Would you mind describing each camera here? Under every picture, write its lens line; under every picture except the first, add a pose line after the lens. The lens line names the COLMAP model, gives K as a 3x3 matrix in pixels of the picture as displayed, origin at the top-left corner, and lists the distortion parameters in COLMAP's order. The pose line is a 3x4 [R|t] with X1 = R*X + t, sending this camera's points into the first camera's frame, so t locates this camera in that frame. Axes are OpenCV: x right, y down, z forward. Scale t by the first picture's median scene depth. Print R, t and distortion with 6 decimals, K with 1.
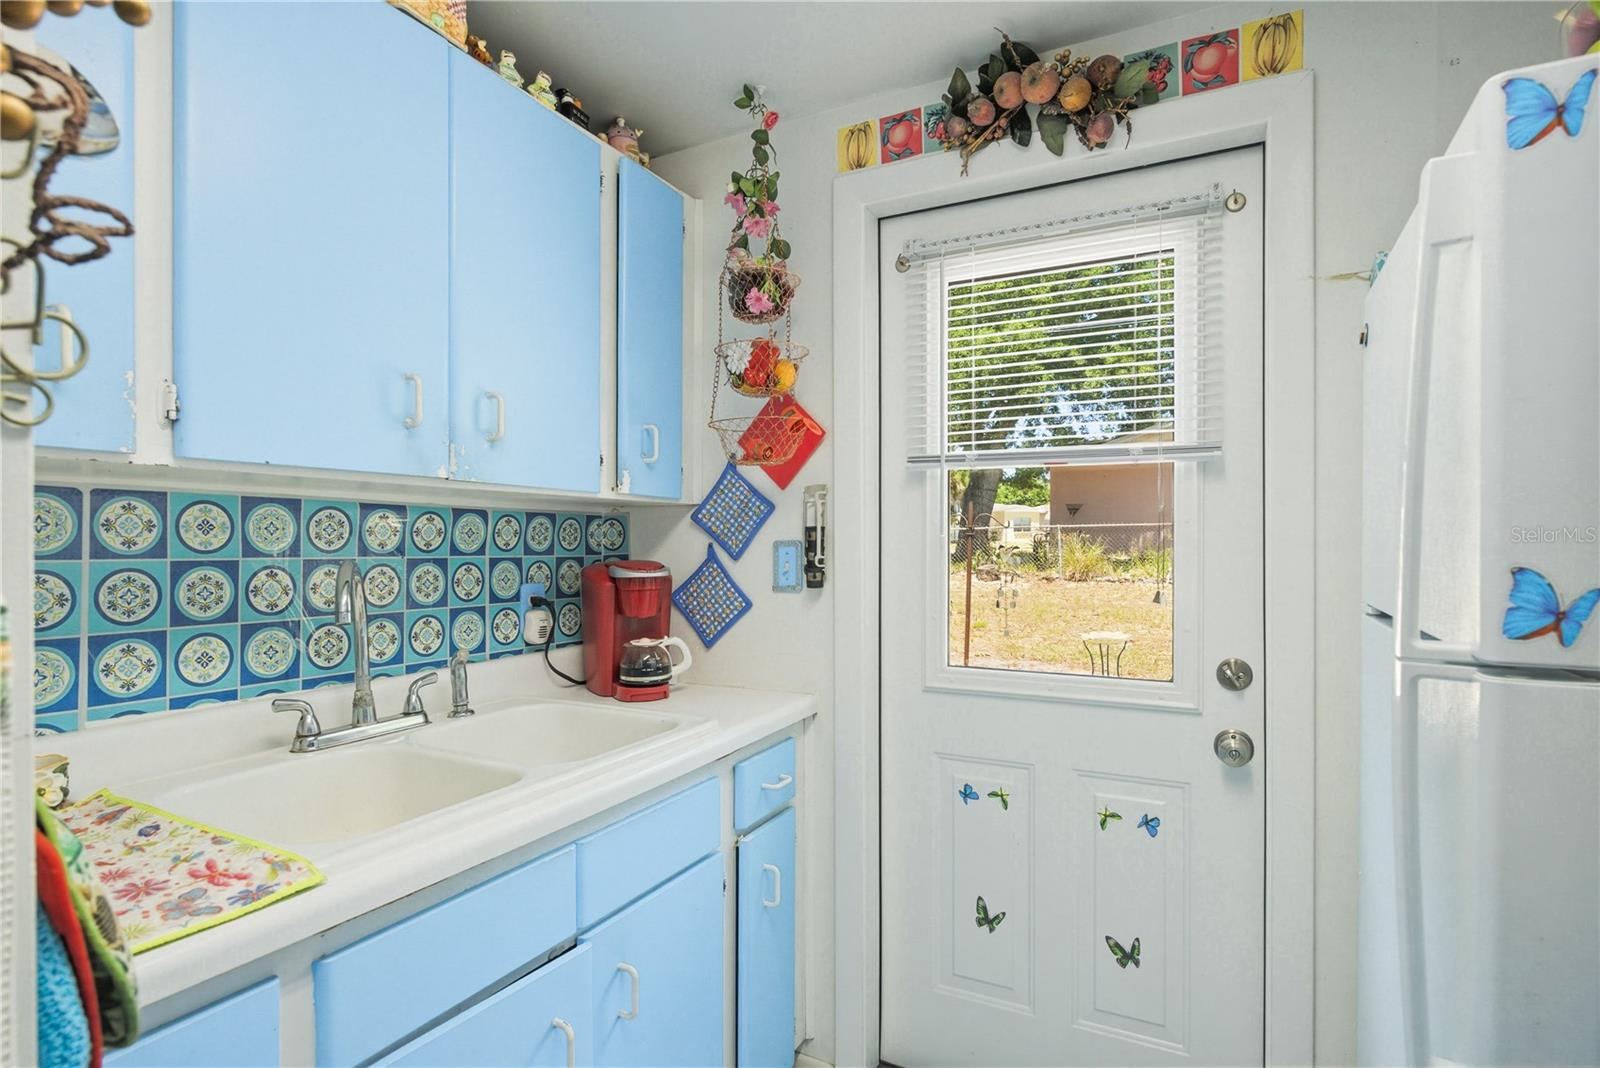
lens RADIAL K [[825.3, 0, 801.4], [0, 825.3, 542.8], [0, 0, 1]] dist [-0.001512, 0.000467]
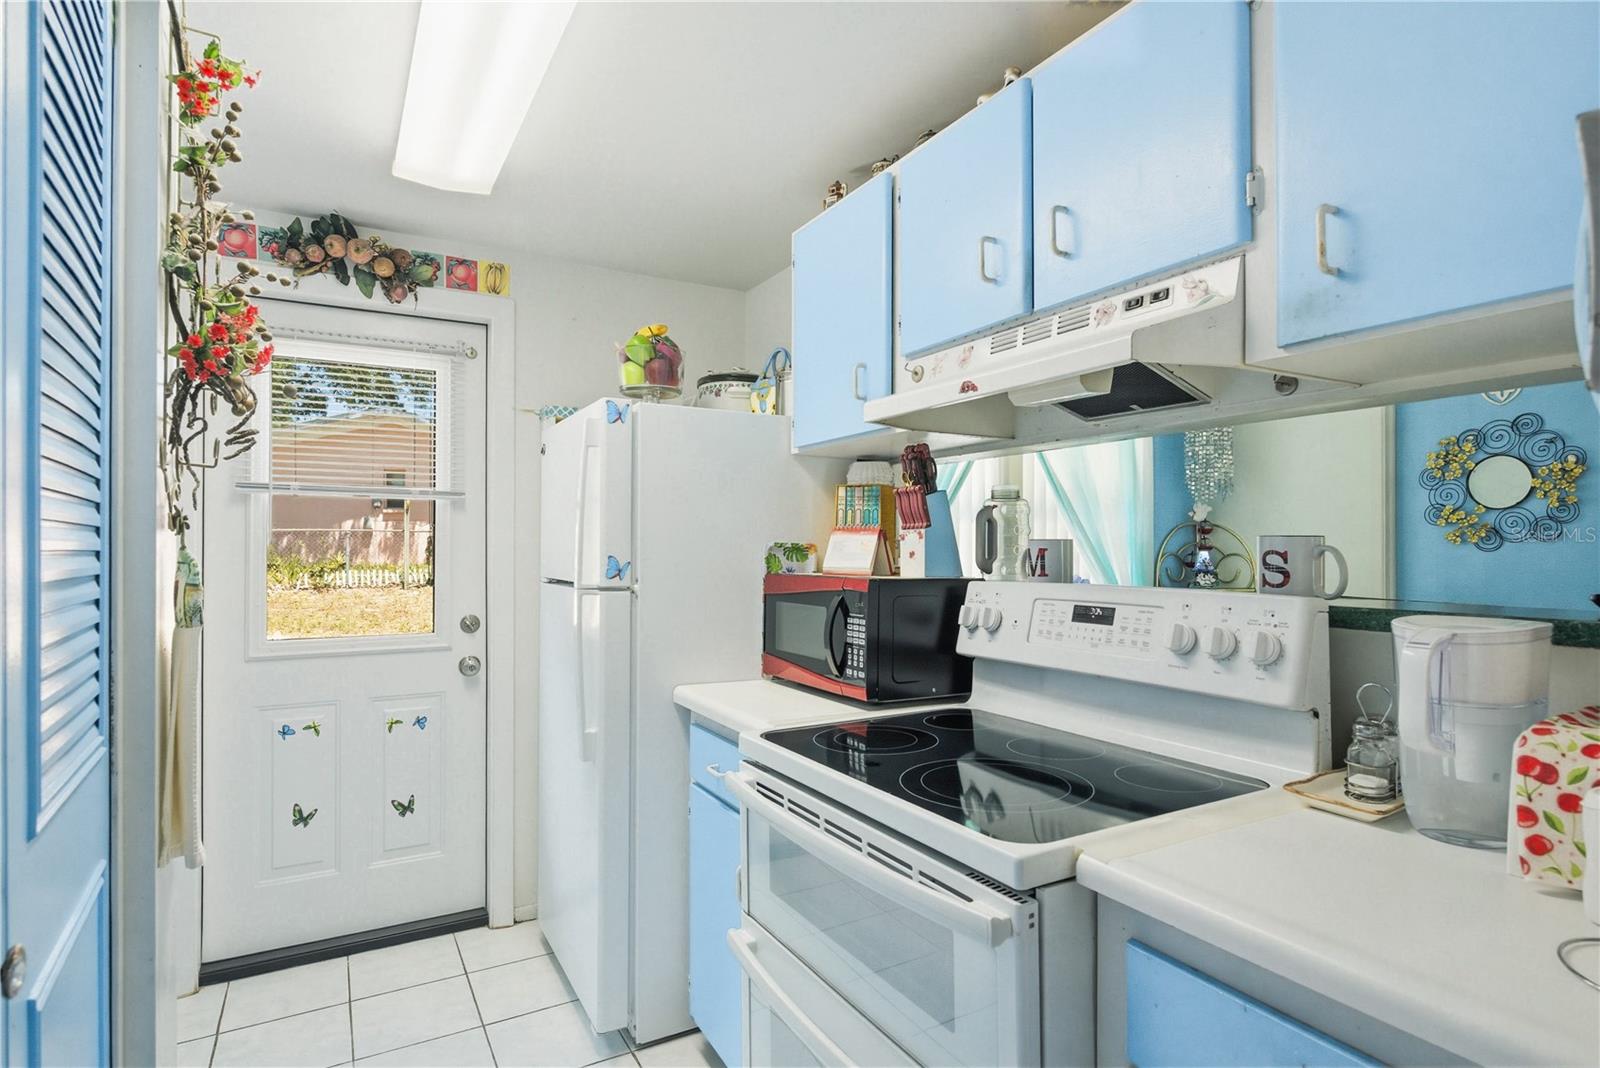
lens RADIAL K [[825.3, 0, 801.0], [0, 825.3, 541.4], [0, 0, 1]] dist [-0.001512, 0.000467]
pose [[0.545790, 0.007105, 0.837892, -0.545807], [0.001400, 0.999955, -0.009392, 0.002578], [-0.837921, 0.006299, 0.545755, -0.528628]]
